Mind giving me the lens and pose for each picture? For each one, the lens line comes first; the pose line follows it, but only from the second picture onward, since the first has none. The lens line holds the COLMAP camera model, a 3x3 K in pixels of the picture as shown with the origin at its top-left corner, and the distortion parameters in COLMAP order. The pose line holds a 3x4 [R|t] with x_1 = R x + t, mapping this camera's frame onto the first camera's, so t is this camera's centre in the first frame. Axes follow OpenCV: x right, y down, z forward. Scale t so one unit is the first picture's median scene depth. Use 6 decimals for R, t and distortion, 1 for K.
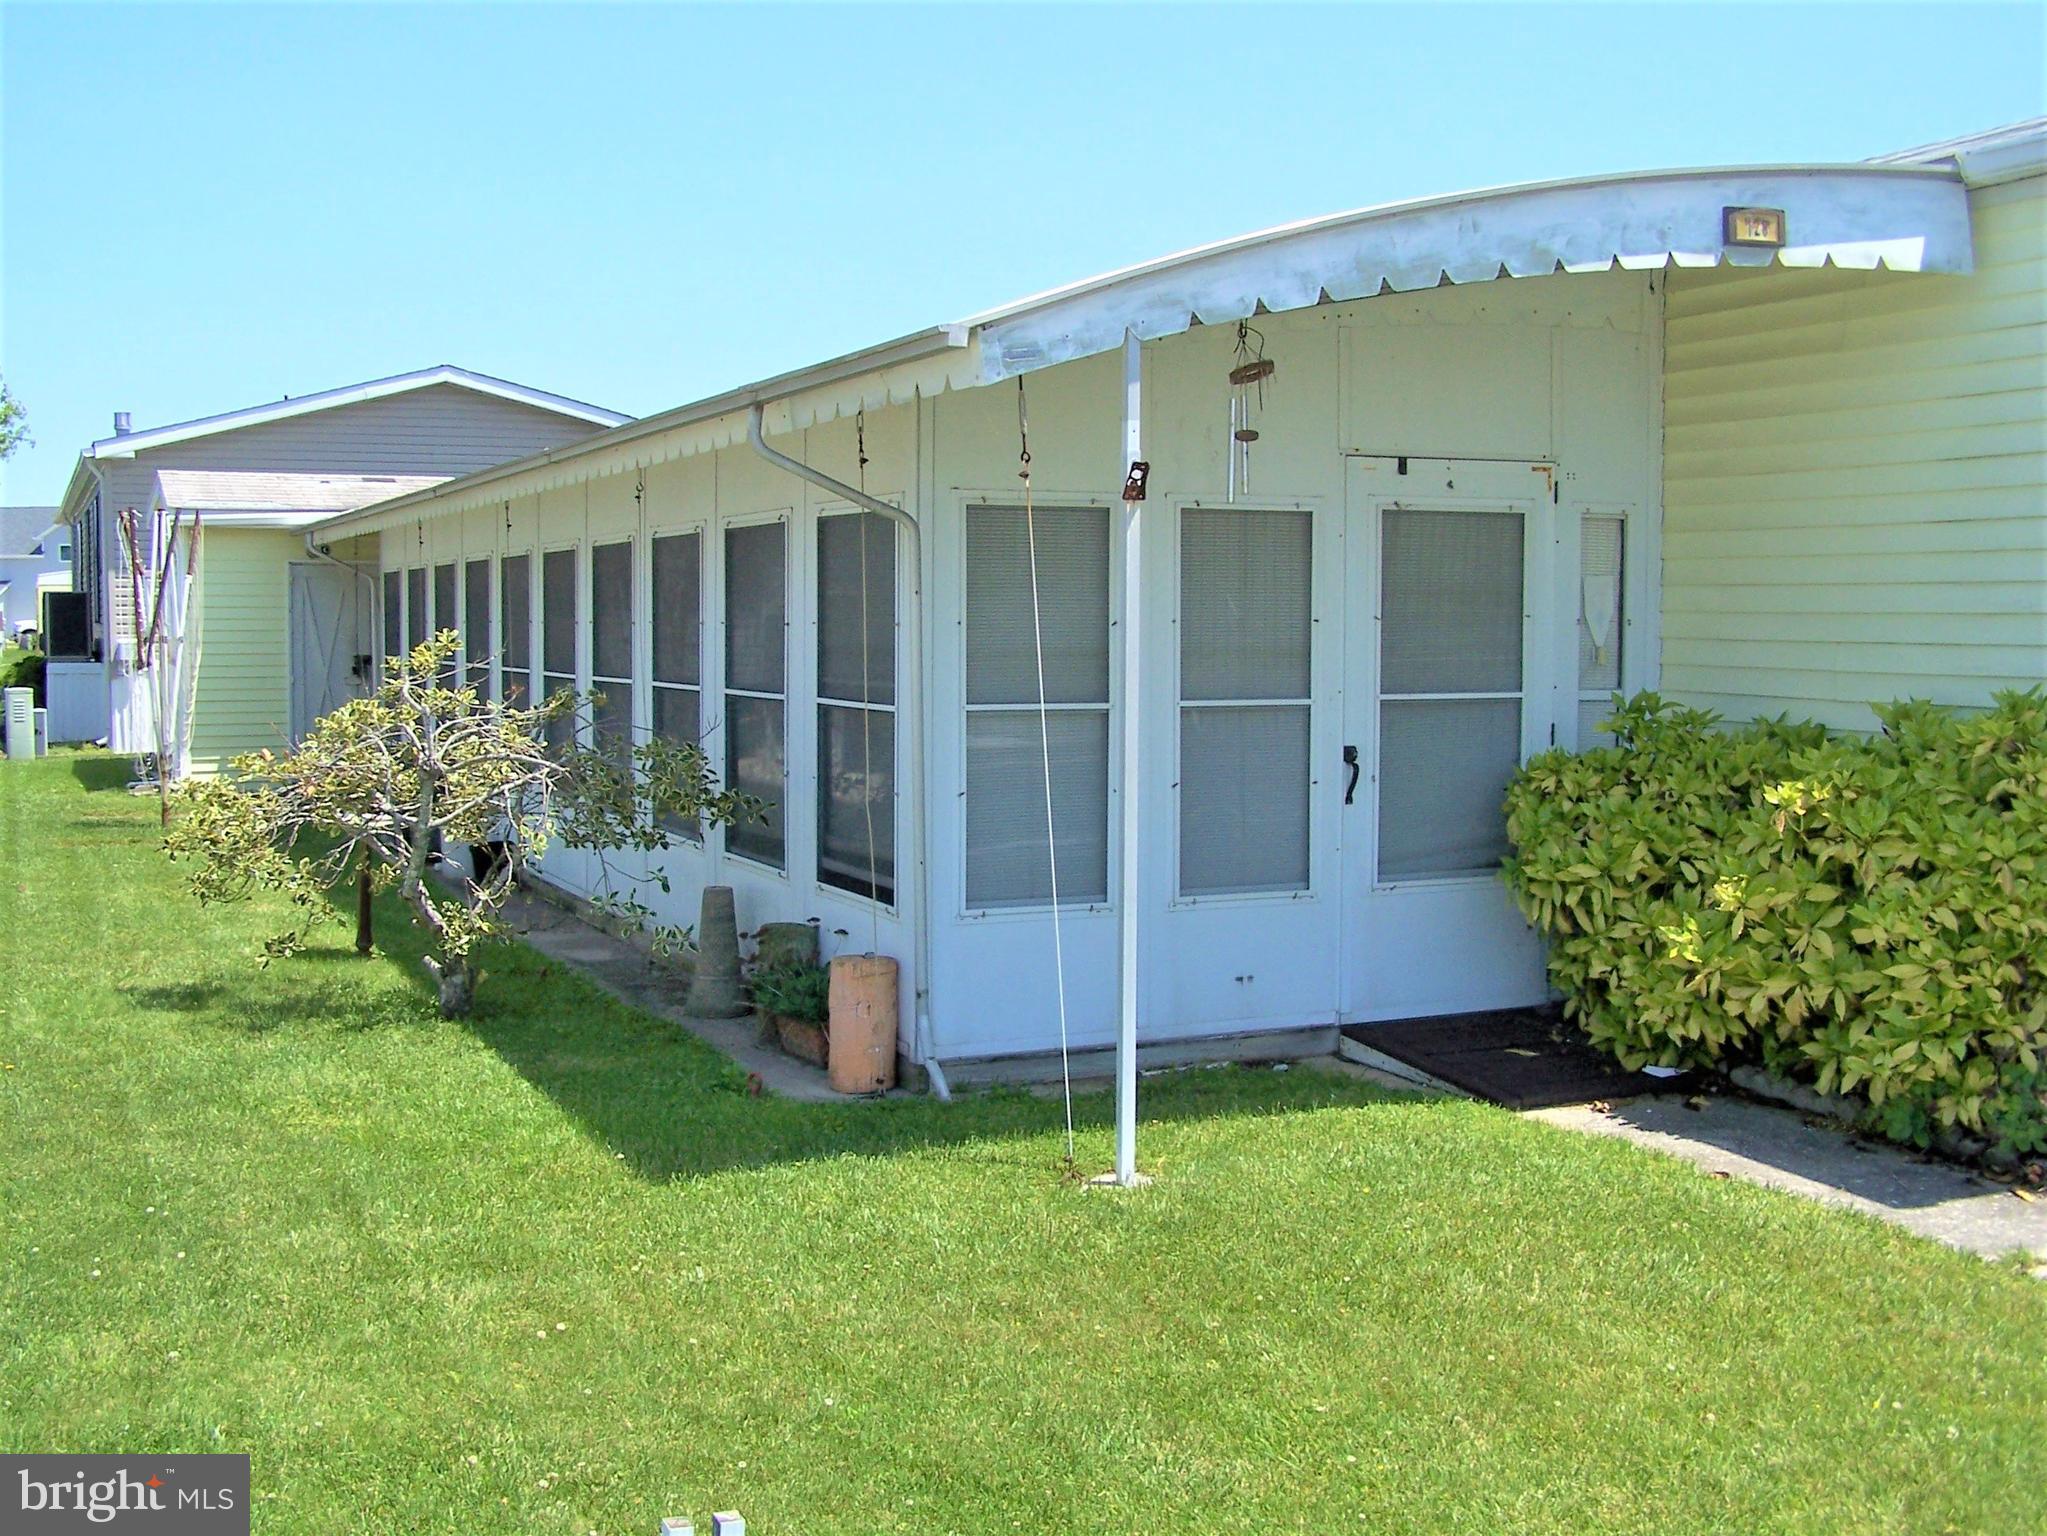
lens RADIAL K [[2326.1, 0, 1028.2], [0, 2326.1, 746.3], [0, 0, 1]] dist [-0.116374, 0.000000]
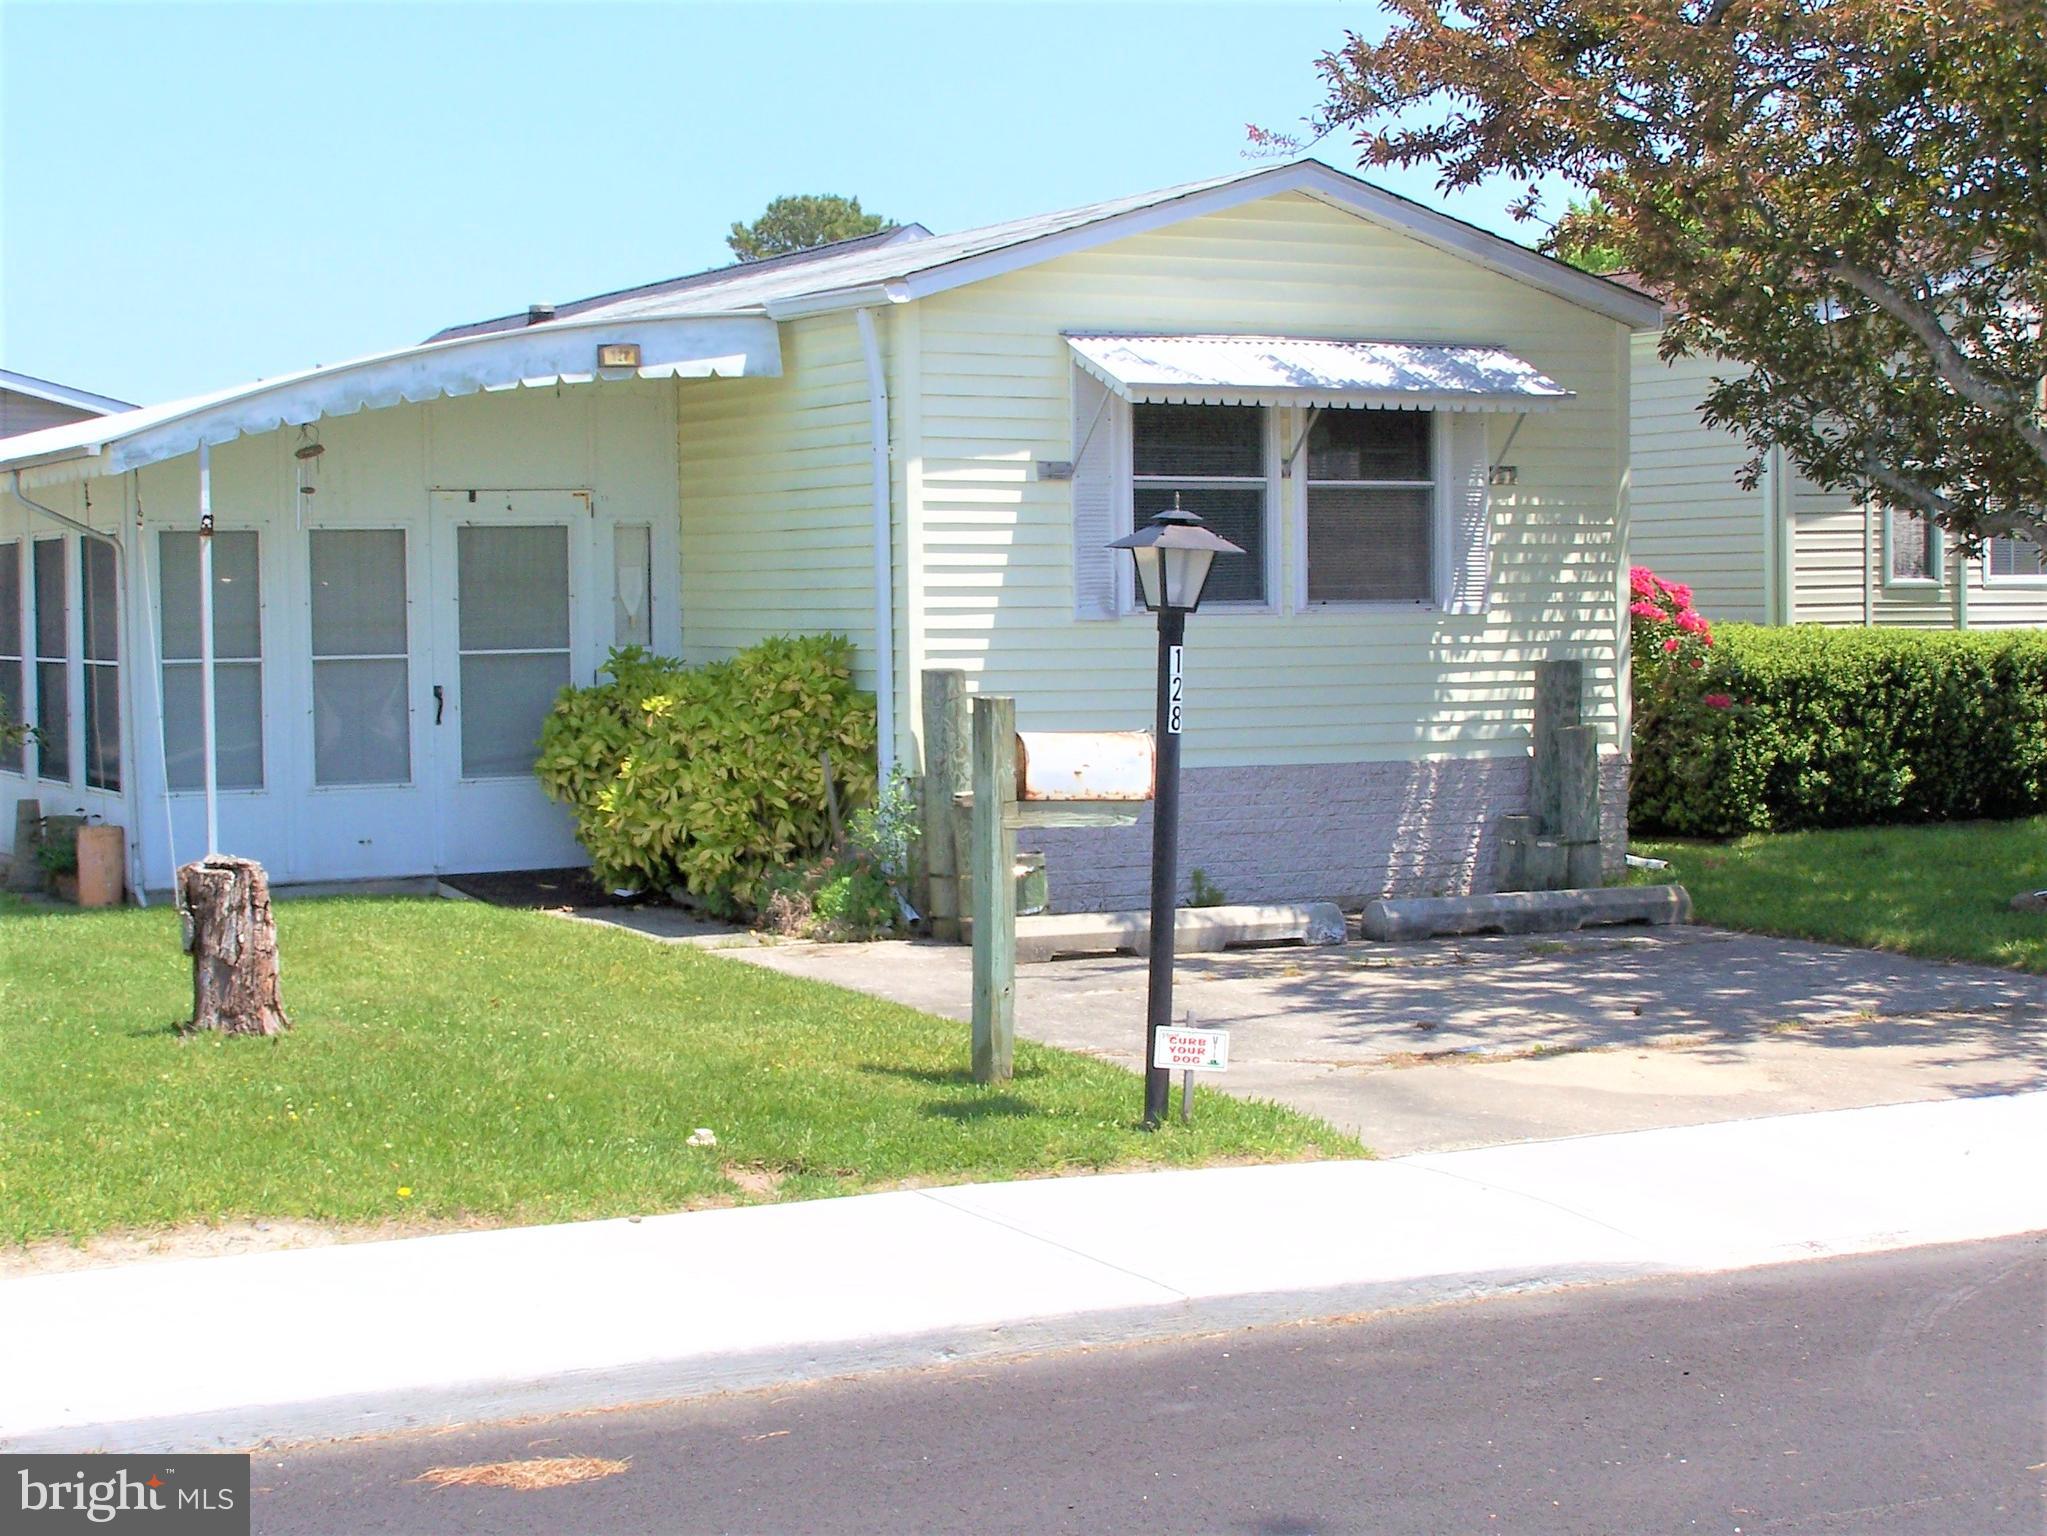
lens RADIAL K [[3550.2, 0, 1019.6], [0, 3550.2, 785.6], [0, 0, 1]] dist [-0.066764, 0.000000]
pose [[0.997995, -0.017489, 0.060829, 0.425286], [0.017626, 0.999843, -0.001713, 0.085311], [-0.060790, 0.002782, 0.998147, -1.477556]]
